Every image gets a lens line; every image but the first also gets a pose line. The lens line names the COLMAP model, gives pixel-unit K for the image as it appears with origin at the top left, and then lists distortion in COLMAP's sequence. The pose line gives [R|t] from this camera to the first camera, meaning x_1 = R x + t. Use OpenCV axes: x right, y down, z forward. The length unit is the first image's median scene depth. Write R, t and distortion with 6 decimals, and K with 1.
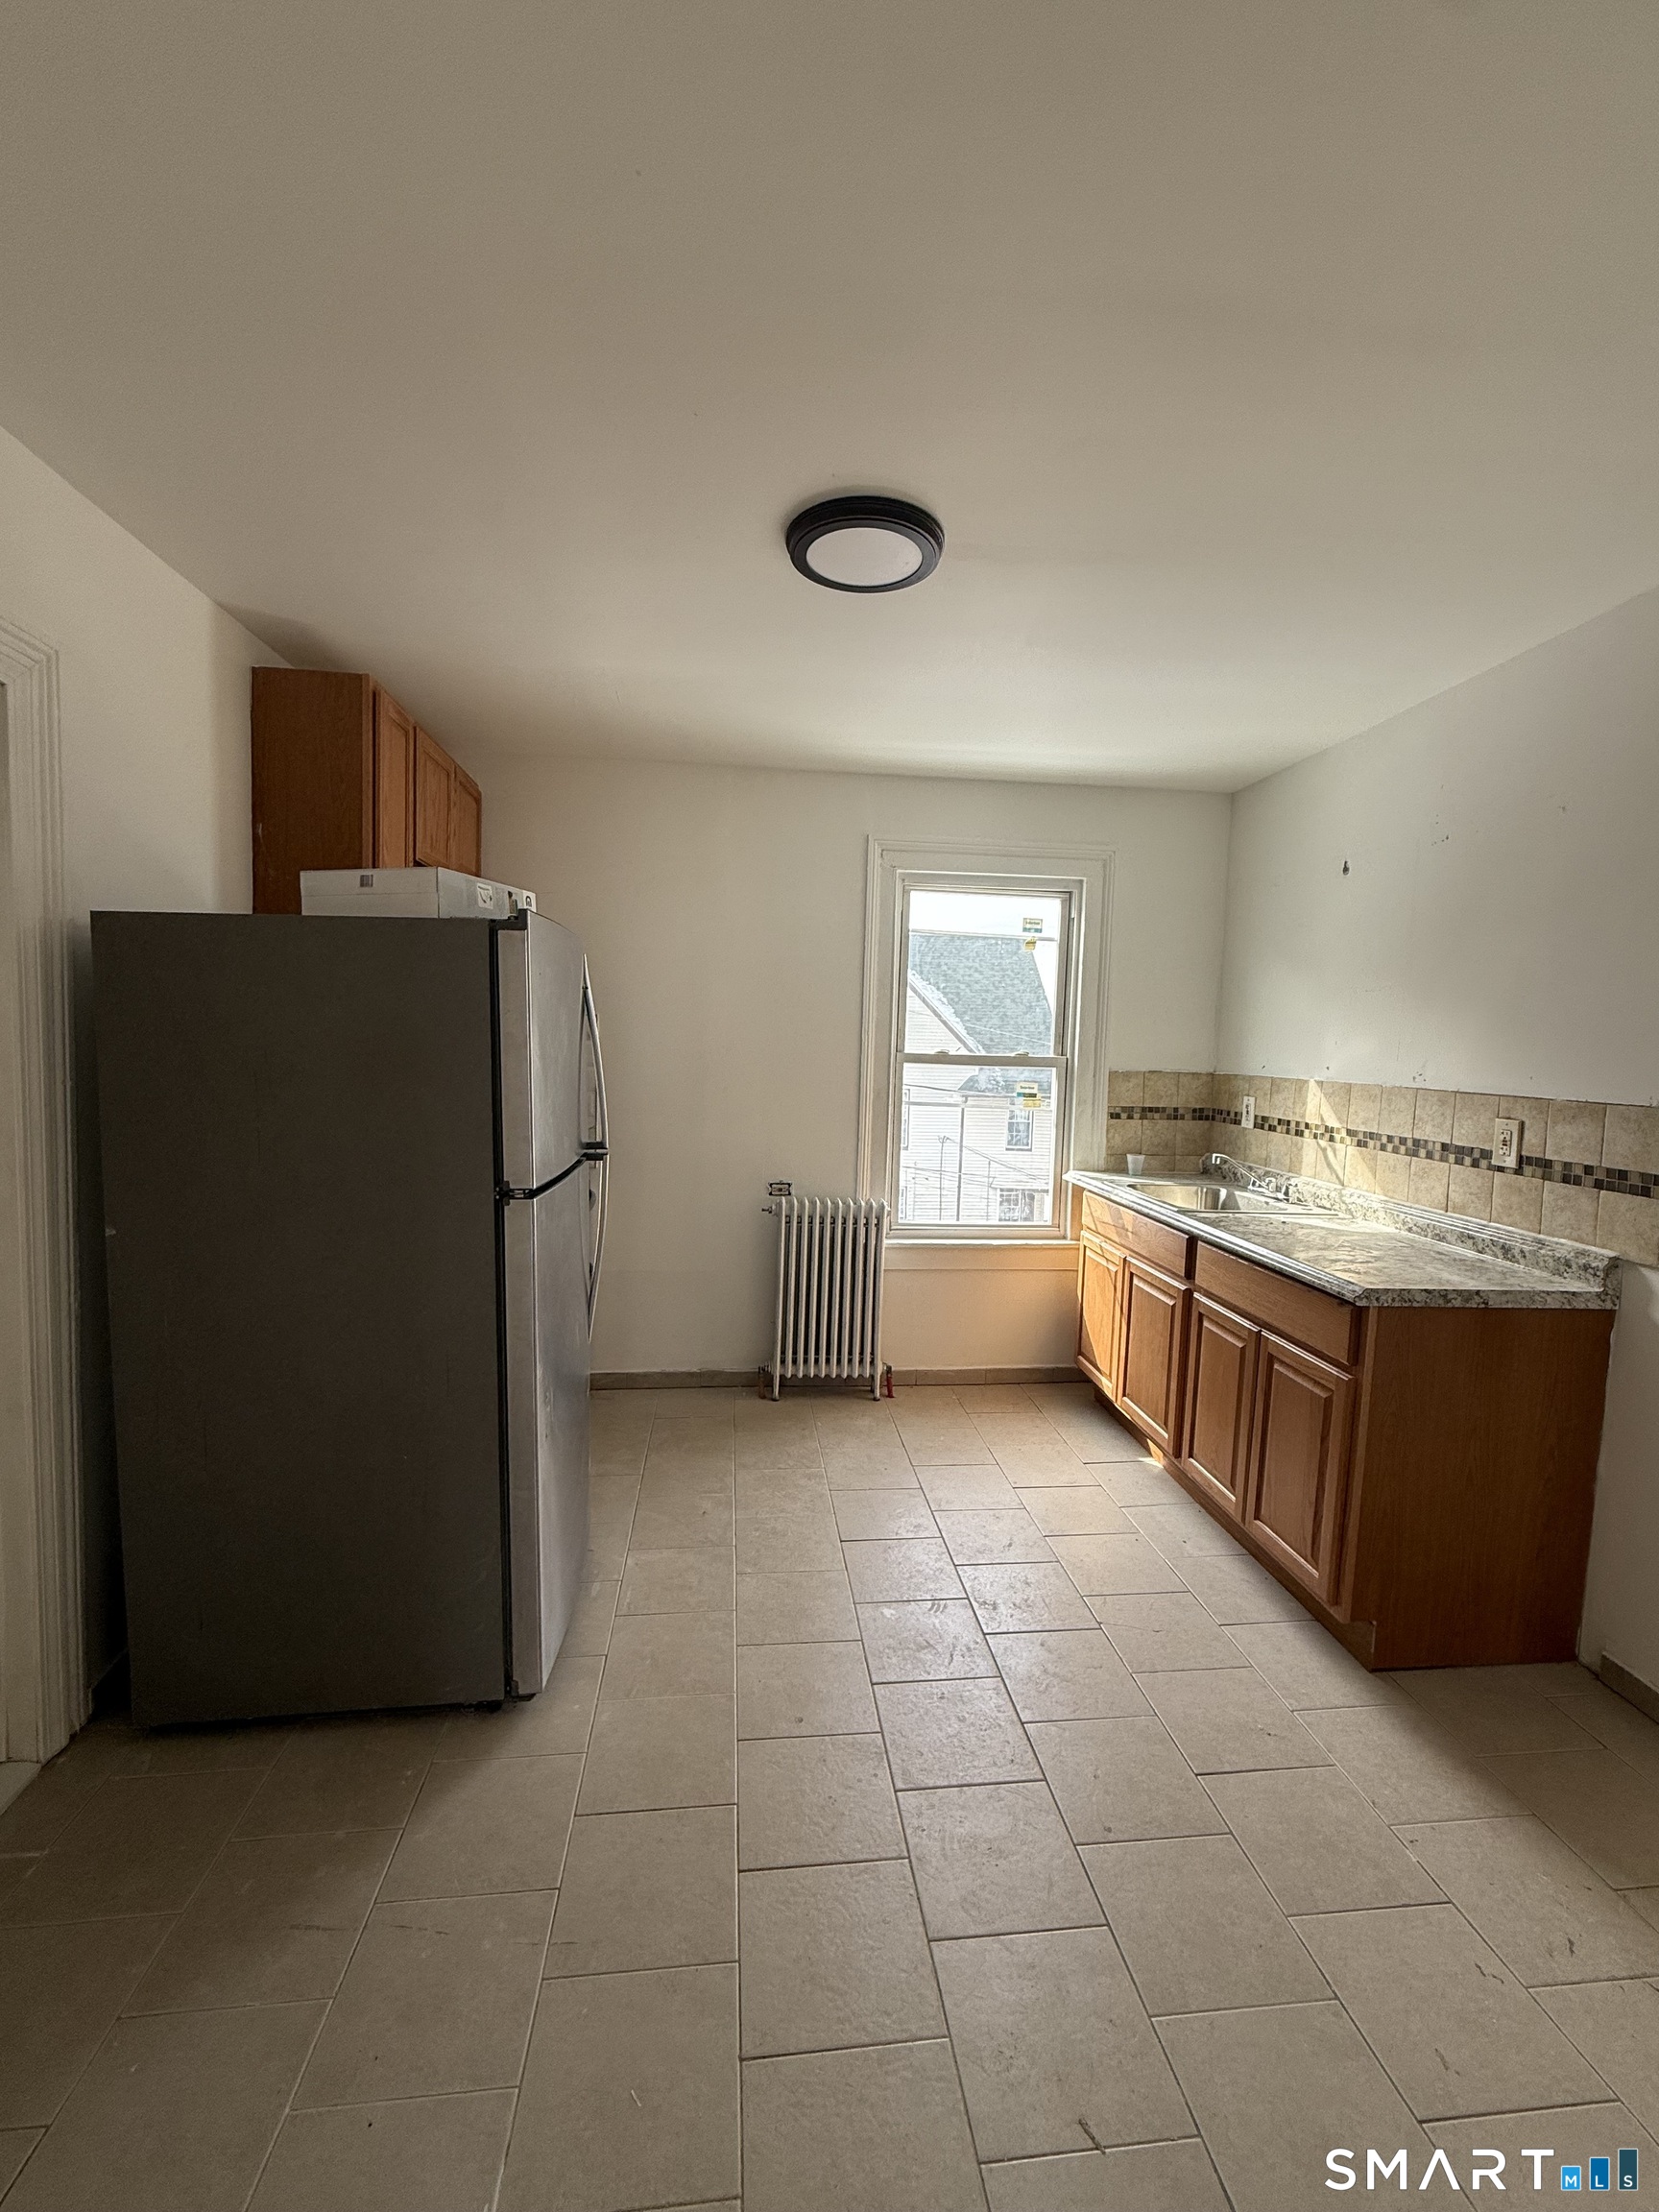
lens RADIAL K [[922.0, 0, 837.0], [0, 922.0, 1109.2], [0, 0, 1]] dist [0.000365, 0.000223]
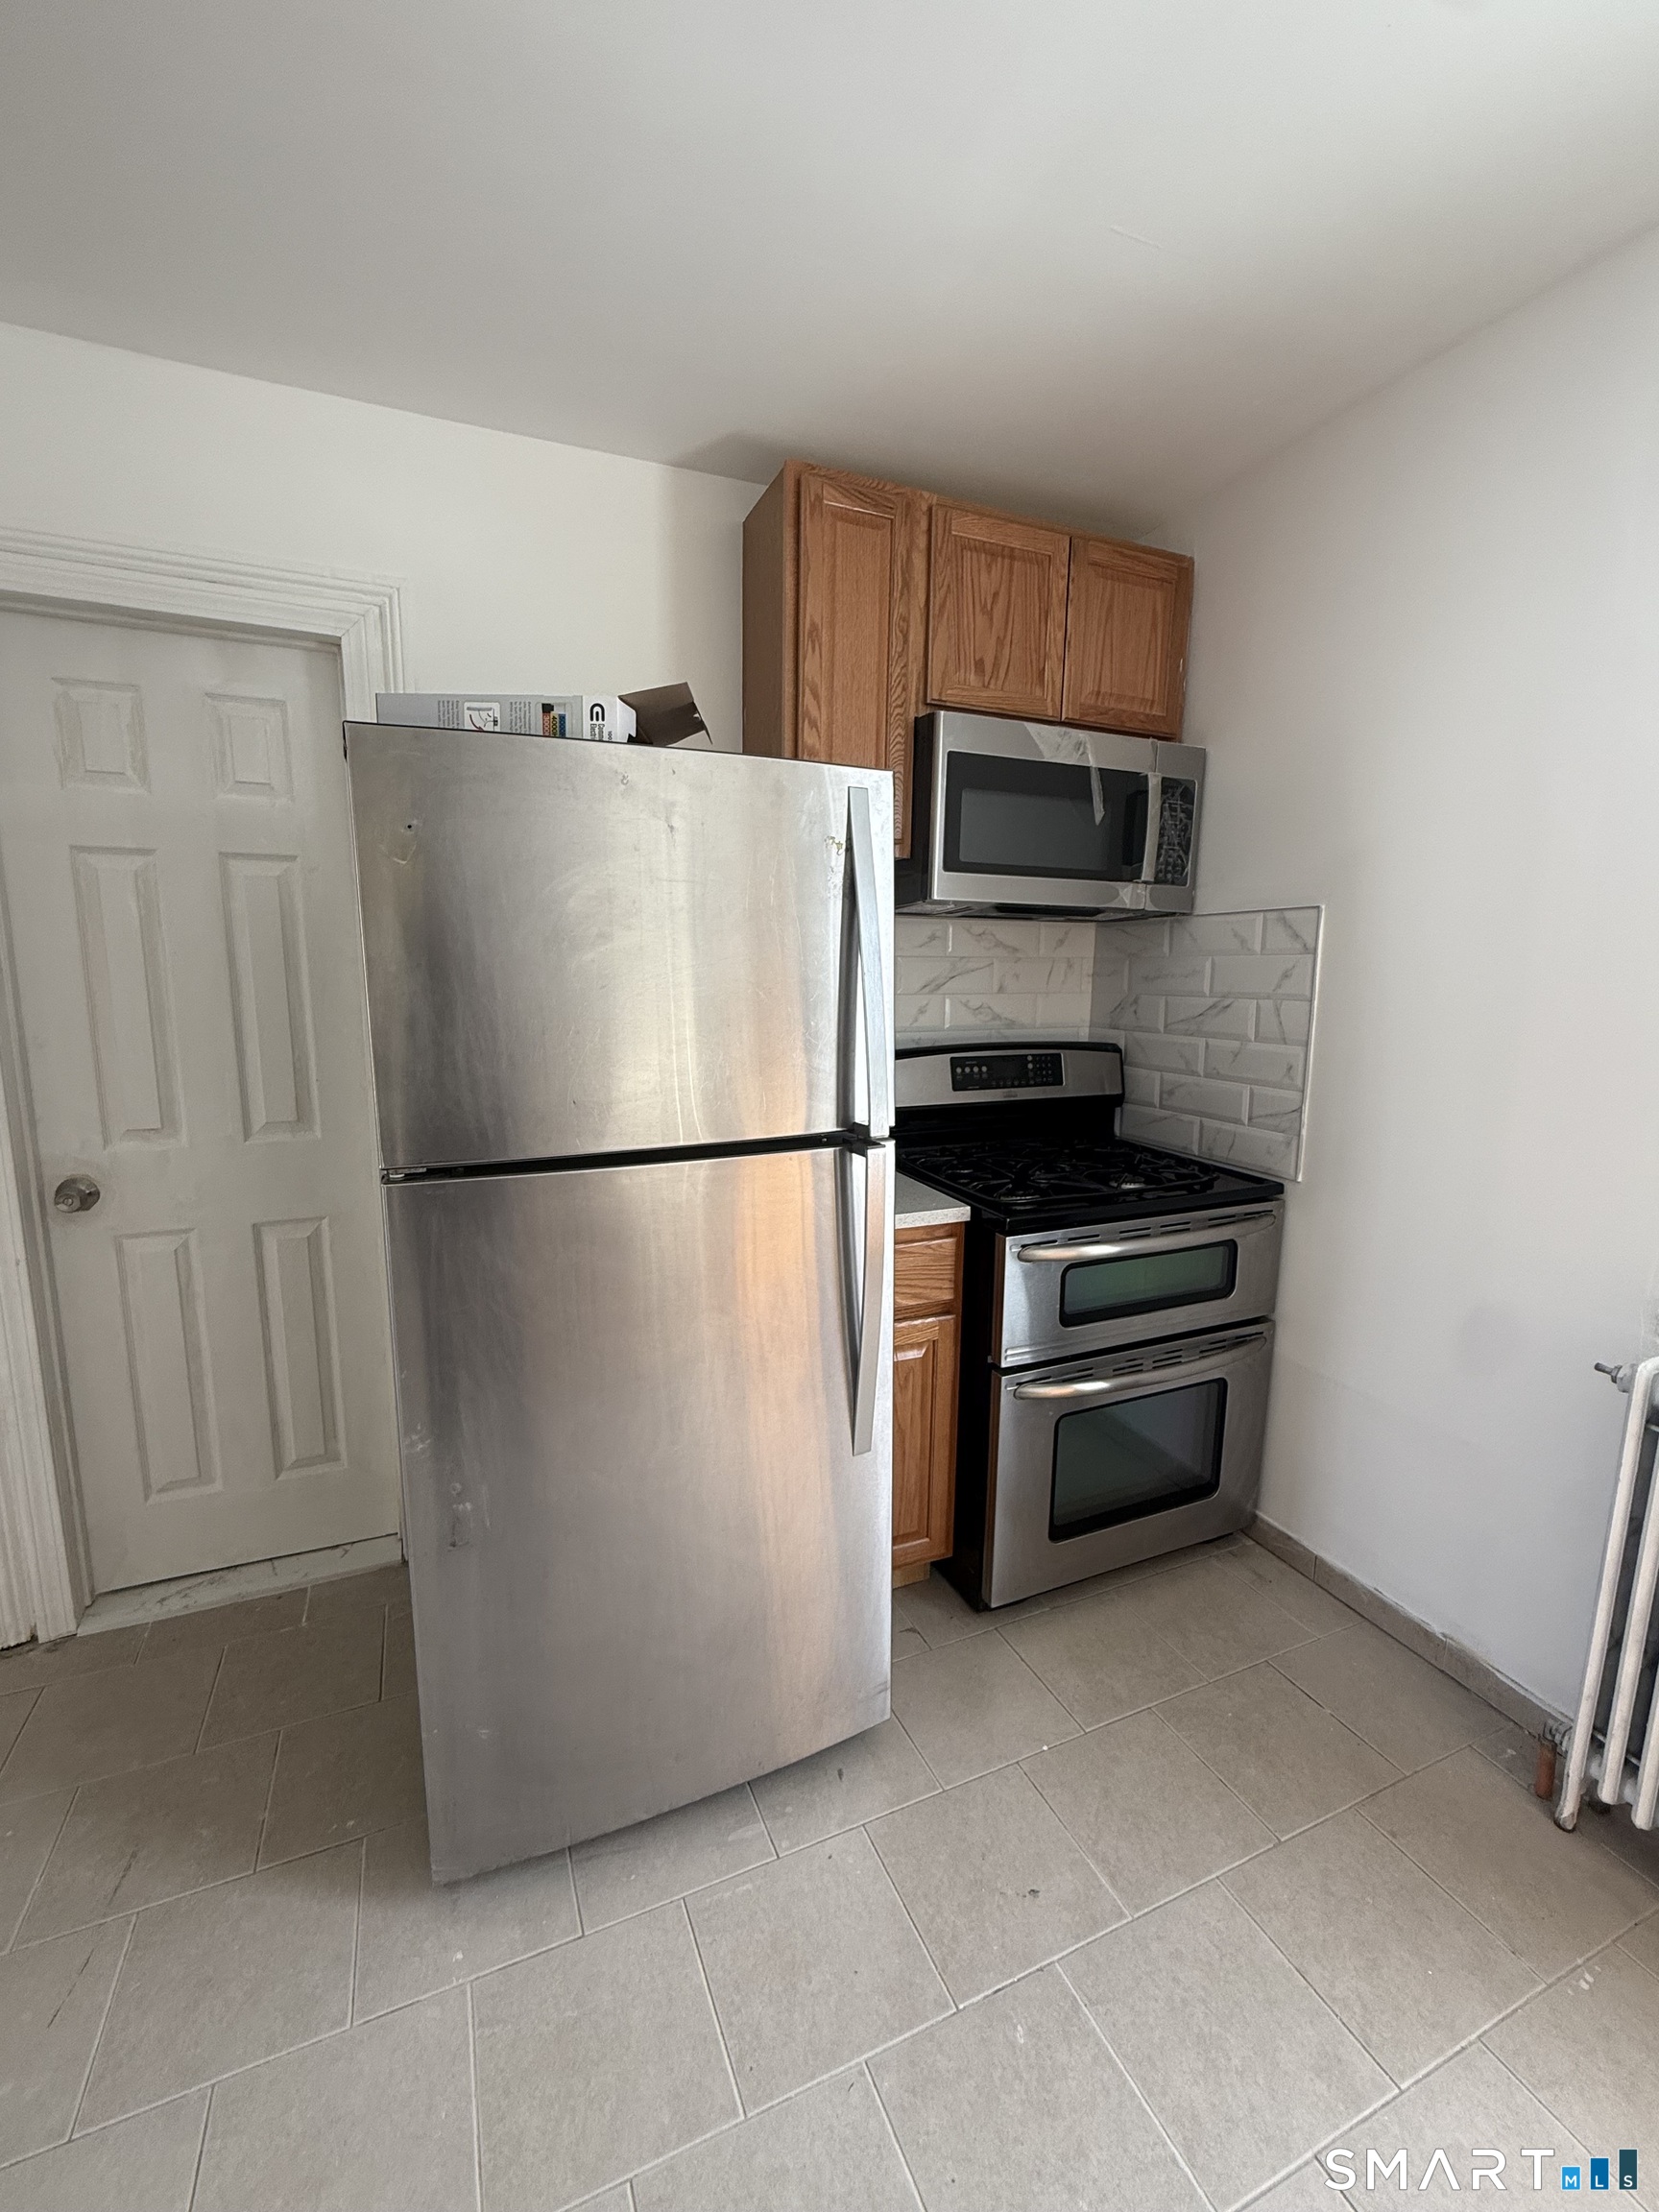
lens RADIAL K [[922.0, 0, 837.0], [0, 922.0, 1109.2], [0, 0, 1]] dist [0.000365, 0.000223]
pose [[0.296303, 0.116722, -0.947935, 0.218888], [-0.069807, 0.992496, 0.100389, -0.019985], [0.952540, 0.036427, 0.302227, 0.653160]]
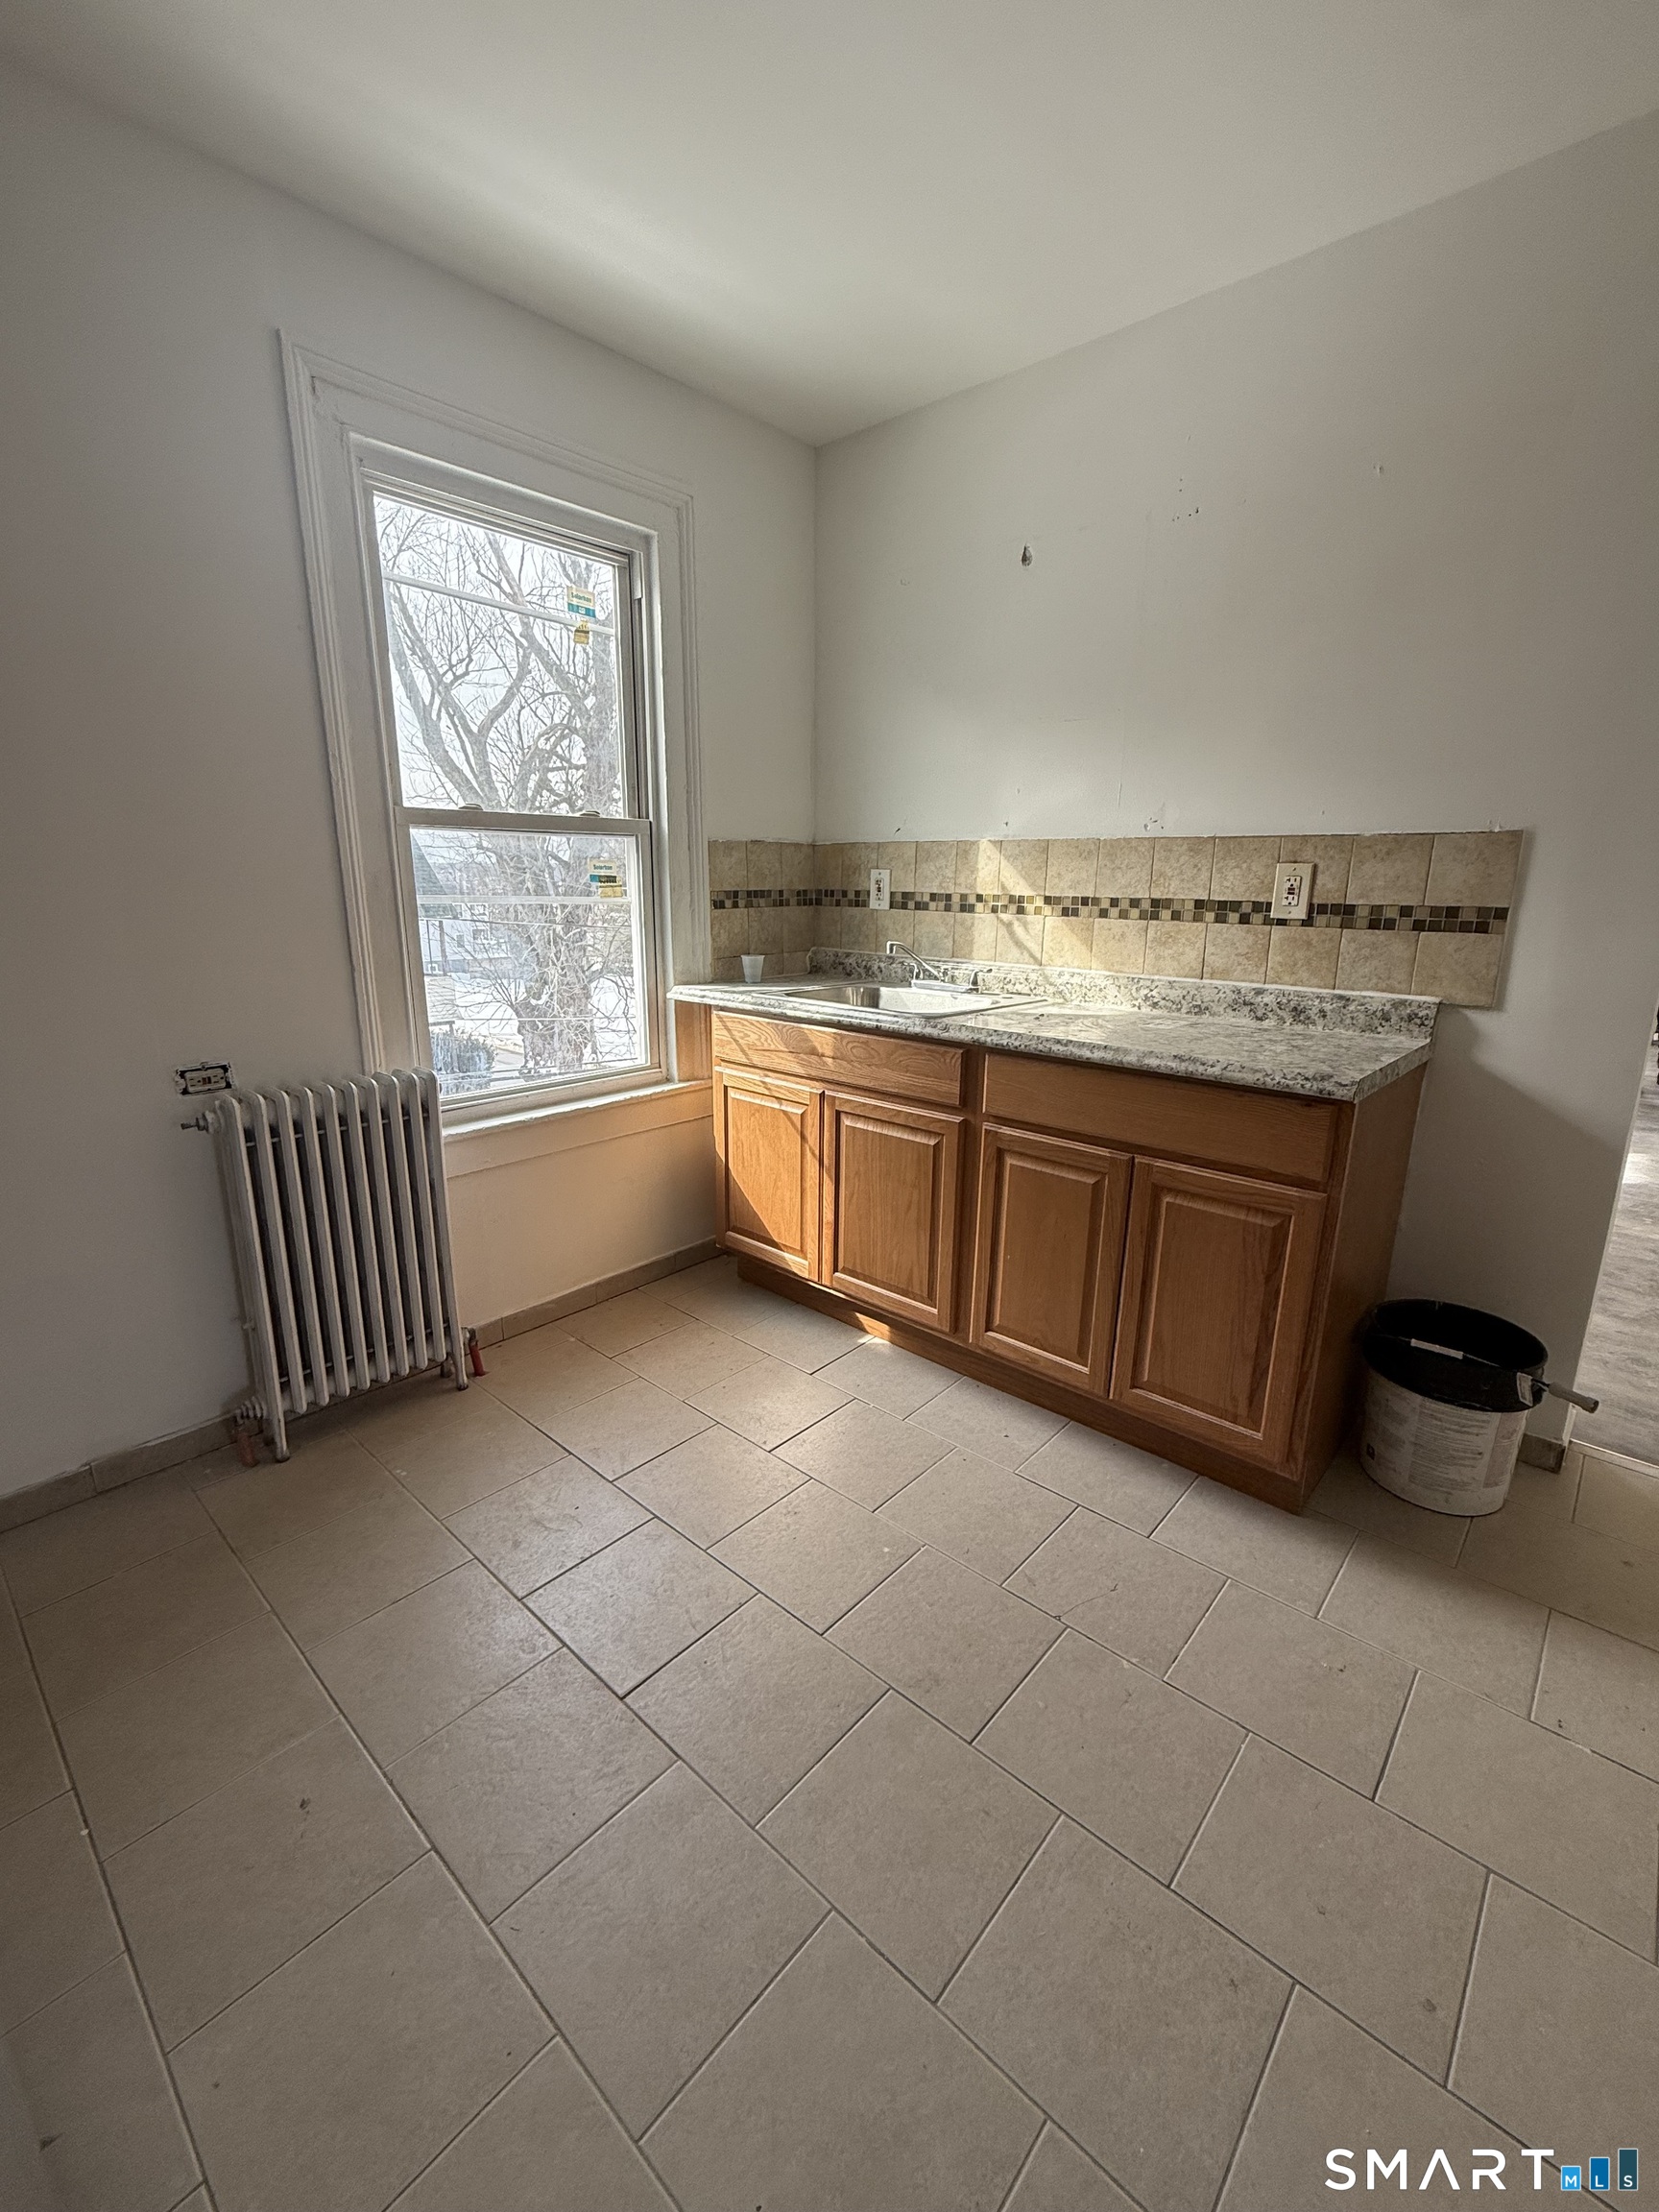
lens RADIAL K [[922.0, 0, 837.0], [0, 922.0, 1109.2], [0, 0, 1]] dist [0.000365, 0.000223]
pose [[0.747442, -0.186161, 0.637711, -0.153786], [0.061460, 0.975195, 0.212643, 0.019846], [-0.661478, -0.119745, 0.740343, 0.470358]]
